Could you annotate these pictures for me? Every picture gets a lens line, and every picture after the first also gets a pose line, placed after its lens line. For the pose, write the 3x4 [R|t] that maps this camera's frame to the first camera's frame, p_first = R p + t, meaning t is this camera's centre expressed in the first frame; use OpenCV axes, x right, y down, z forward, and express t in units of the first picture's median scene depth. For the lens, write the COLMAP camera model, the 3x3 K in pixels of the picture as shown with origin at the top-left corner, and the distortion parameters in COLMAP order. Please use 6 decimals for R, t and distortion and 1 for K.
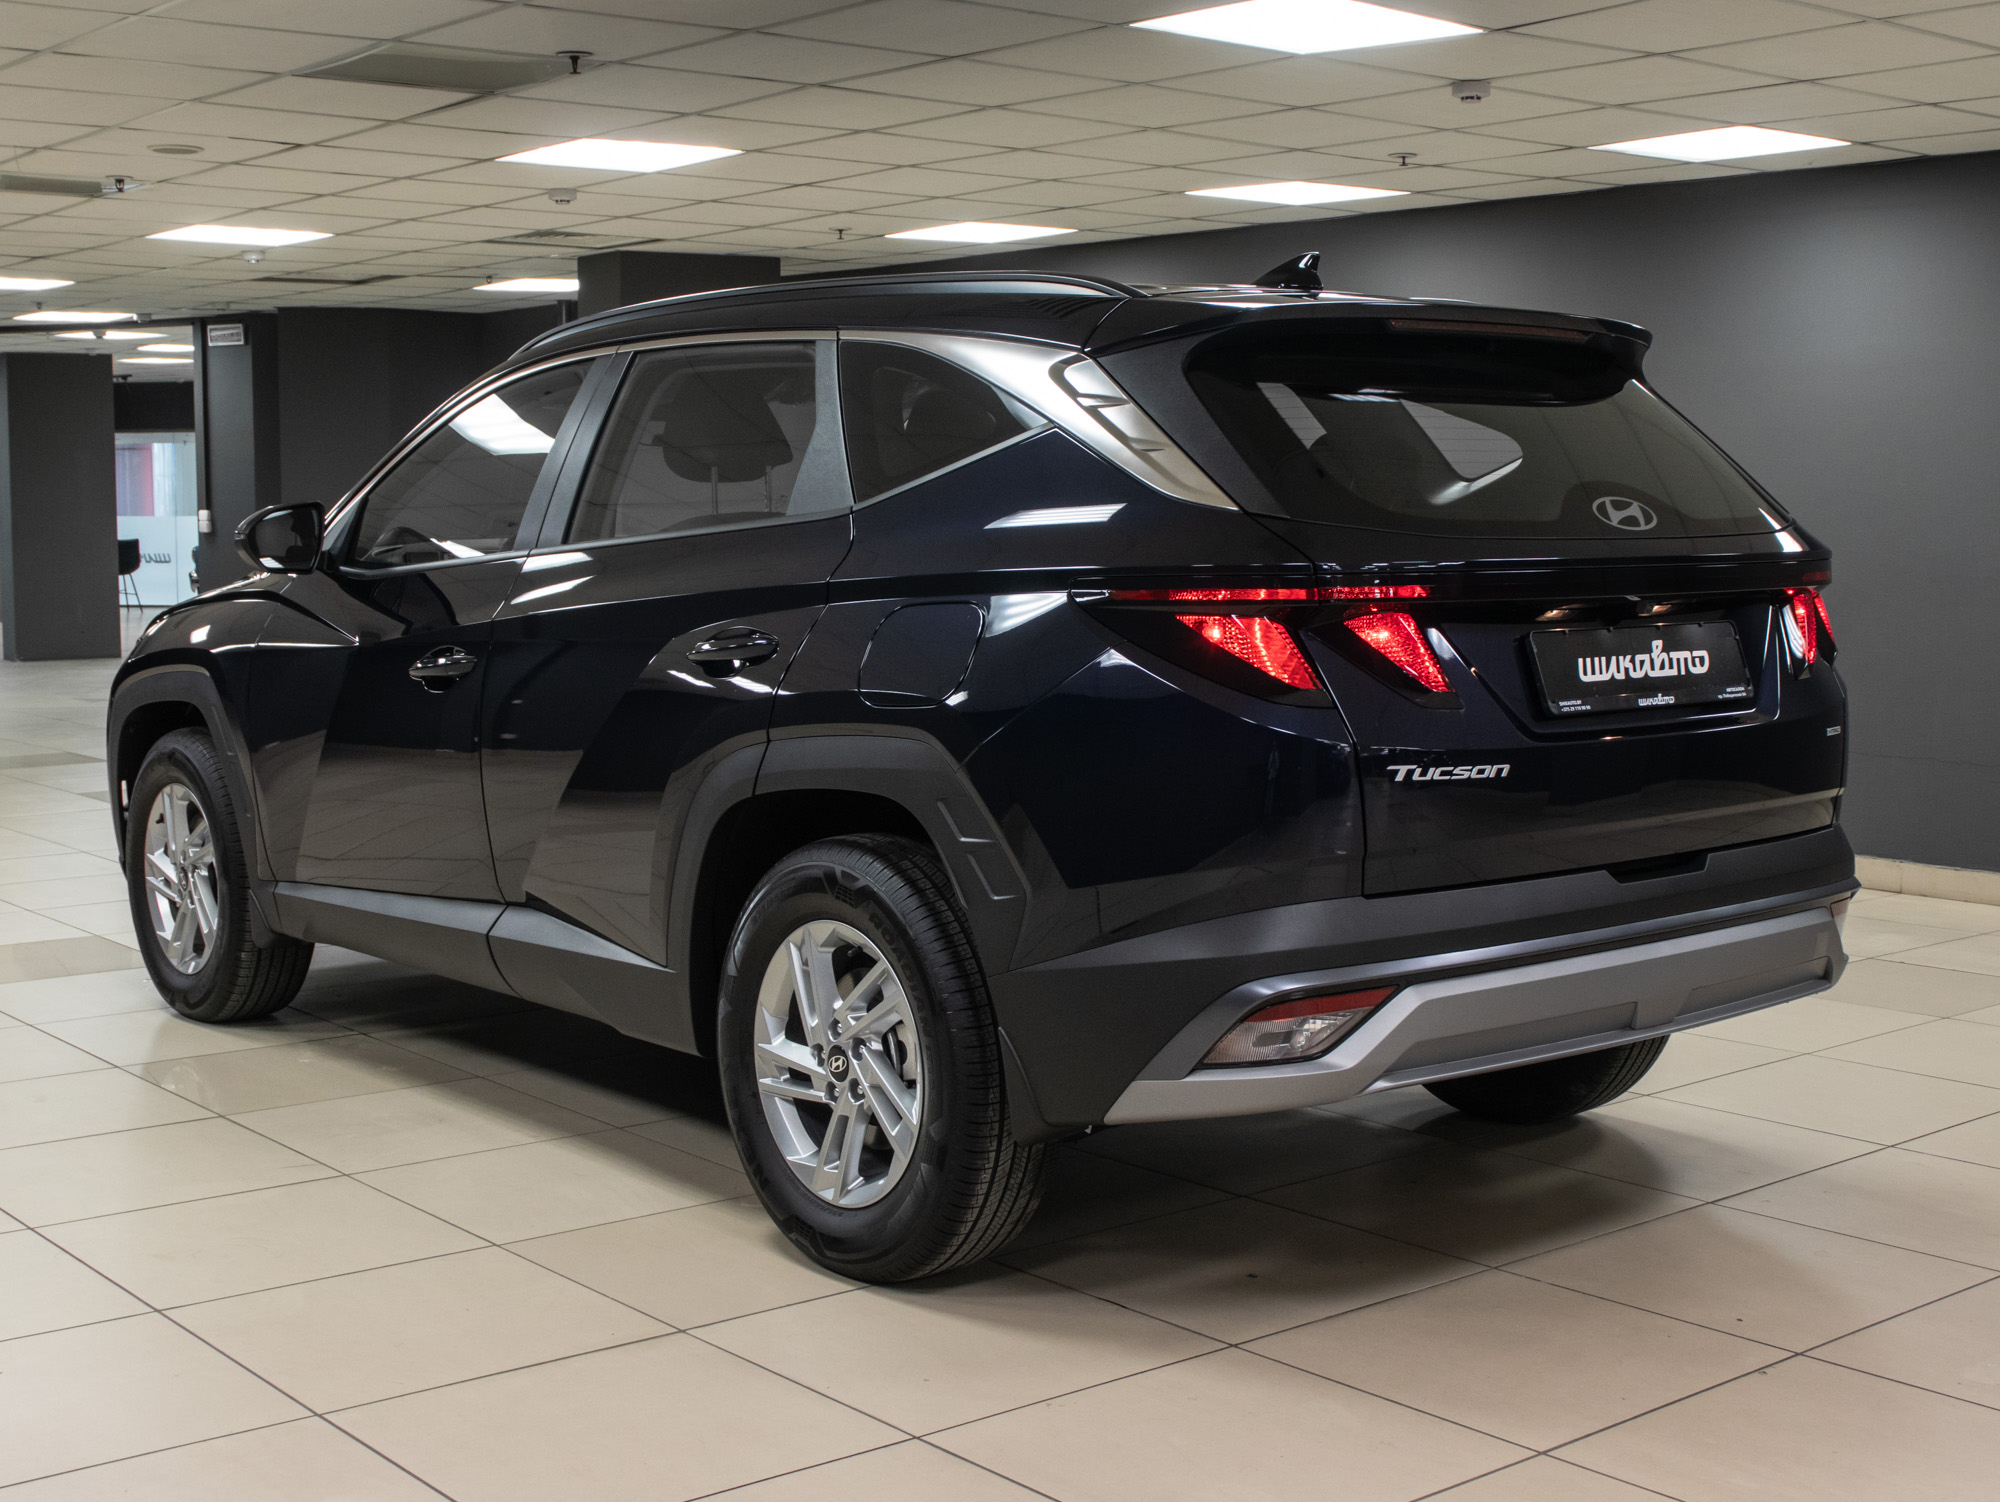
lens RADIAL K [[2553.8, 0, 992.4], [0, 2553.8, 747.8], [0, 0, 1]] dist [0.022989, 0.000000]
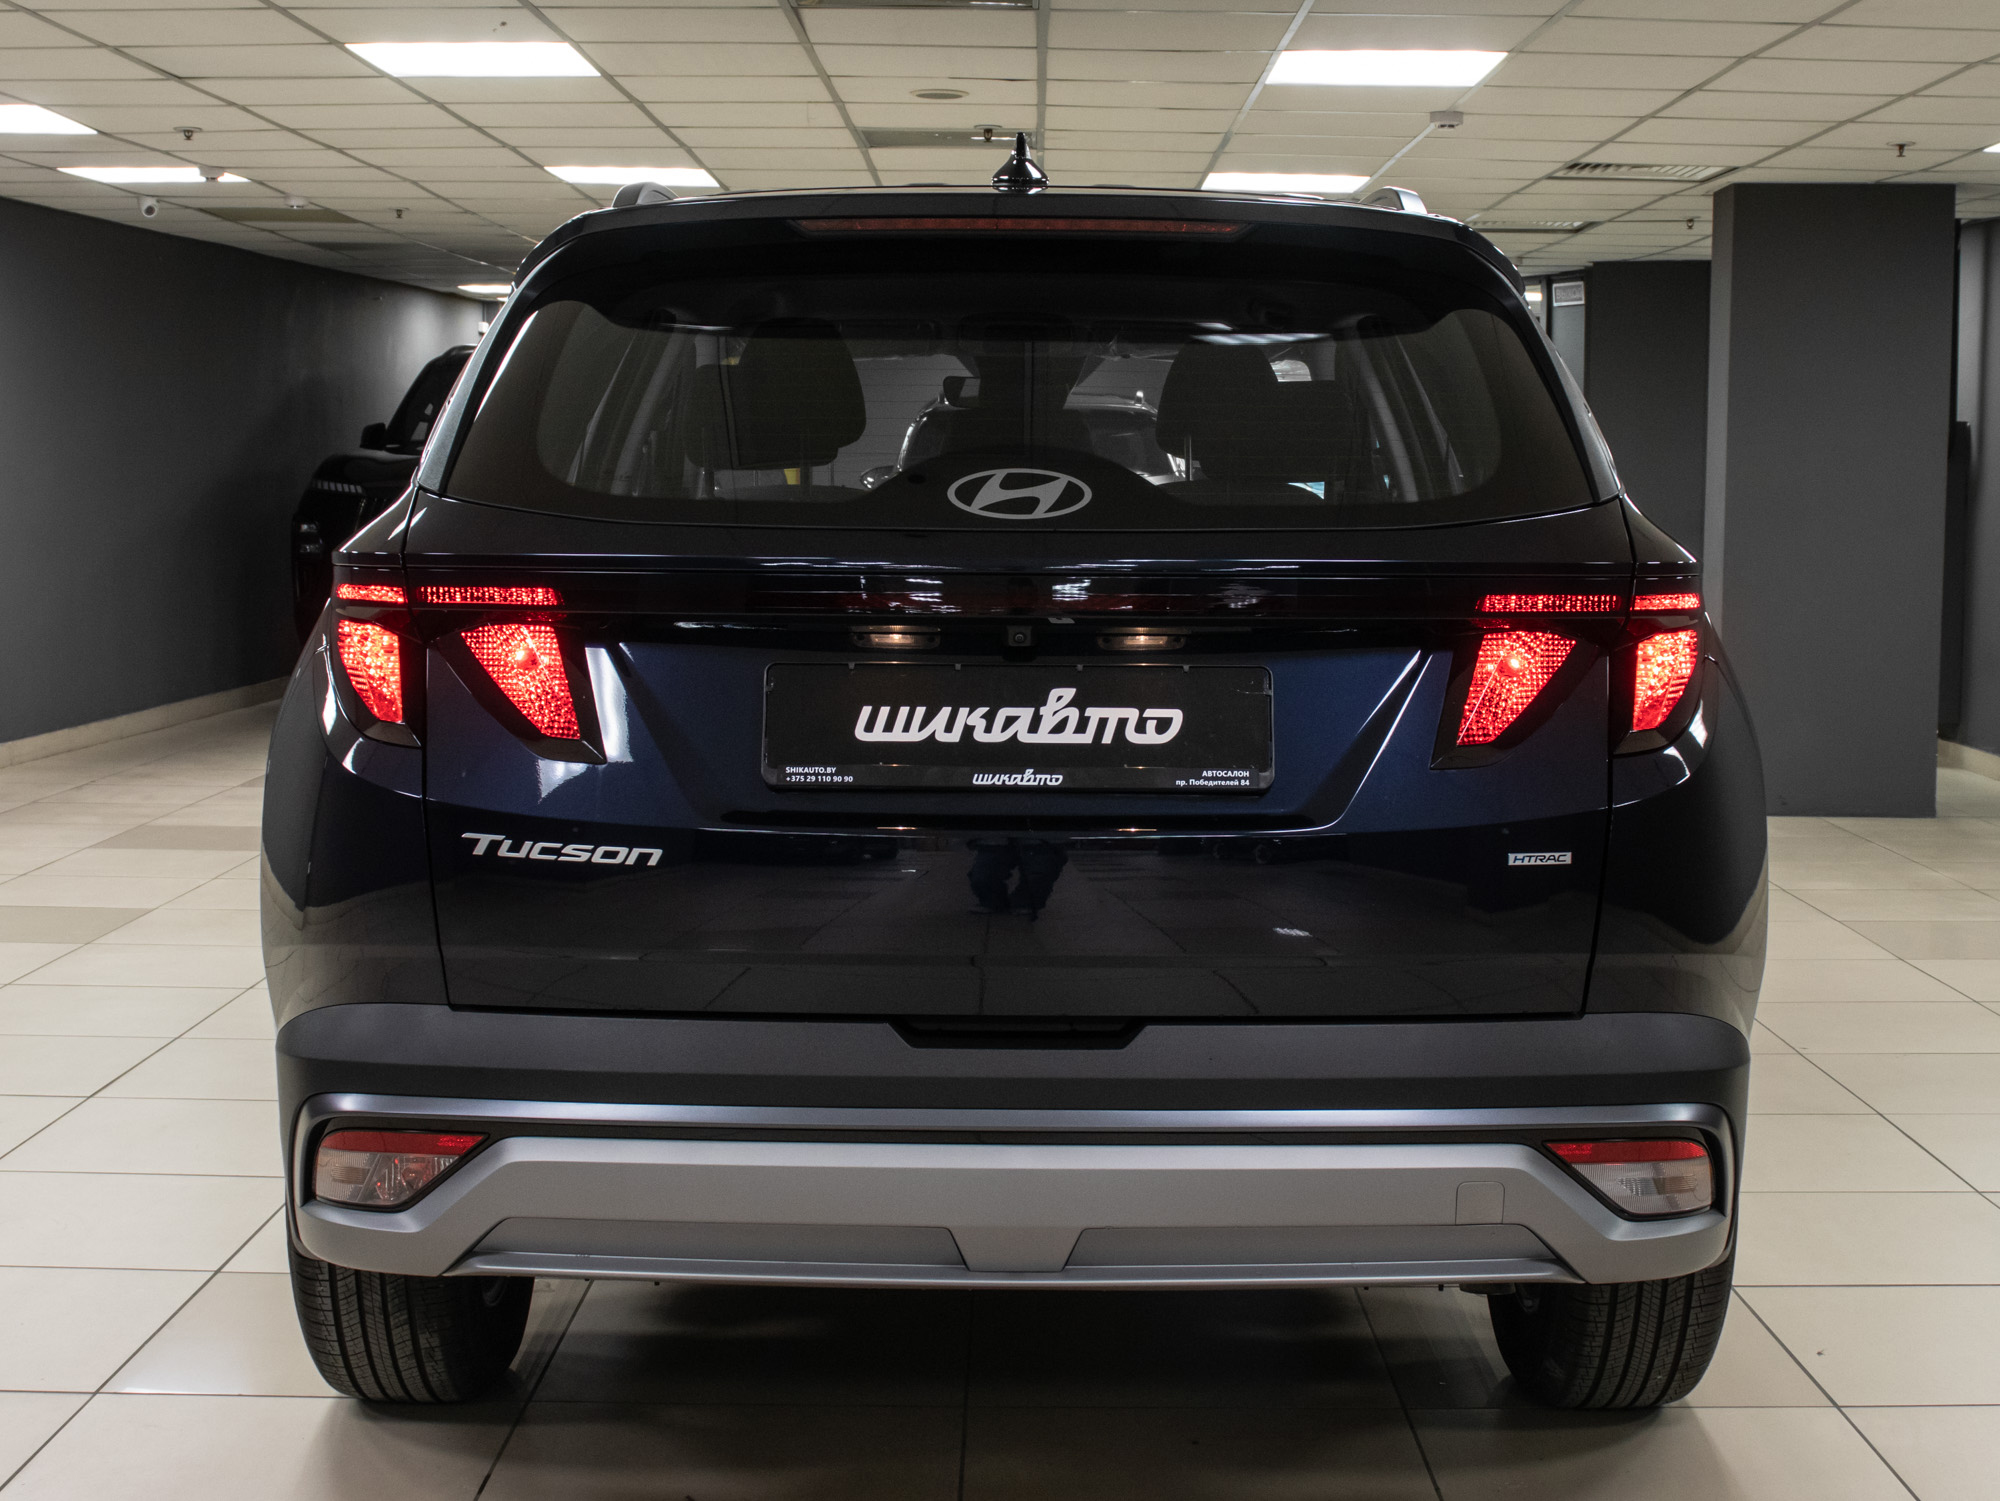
lens RADIAL K [[2553.8, 0, 1000.0], [0, 2553.8, 756.8], [0, 0, 1]] dist [0.022989, 0.000000]
pose [[0.760279, 0.082318, -0.644360, 0.680710], [-0.071449, 0.996517, 0.043005, -0.052252], [0.645655, 0.013343, 0.763513, 0.498328]]
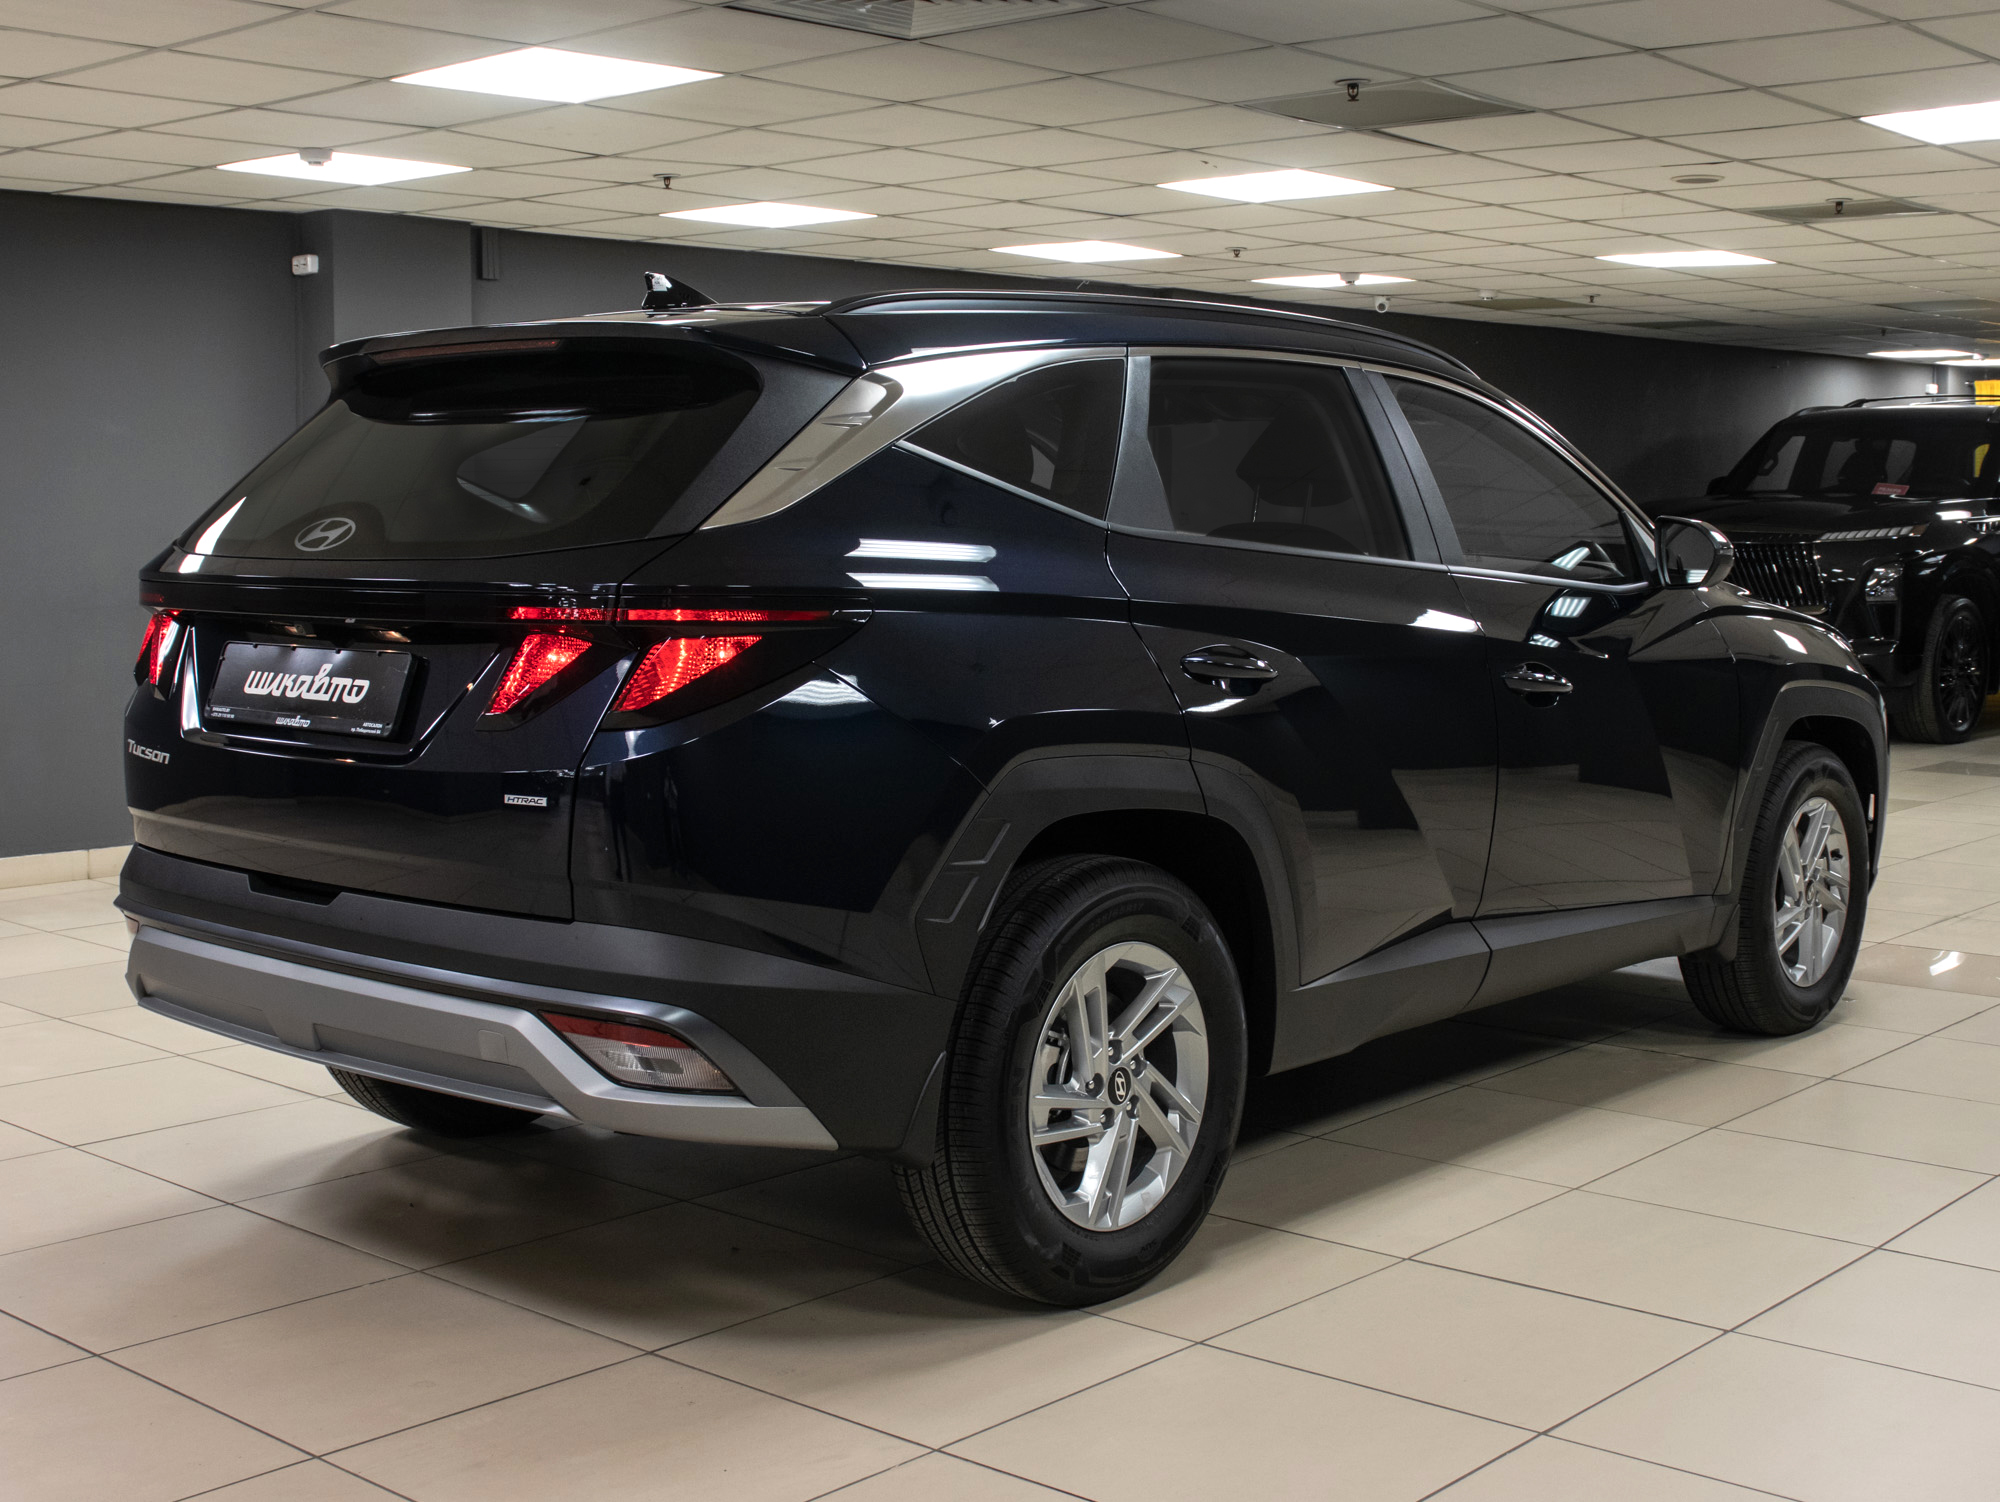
lens RADIAL K [[2553.8, 0, 1002.9], [0, 2553.8, 760.4], [0, 0, 1]] dist [0.022989, 0.000000]
pose [[0.131630, 0.096314, -0.986609, 1.285303], [-0.100508, 0.991437, 0.083375, -0.114852], [0.986191, 0.088188, 0.140183, 1.138647]]
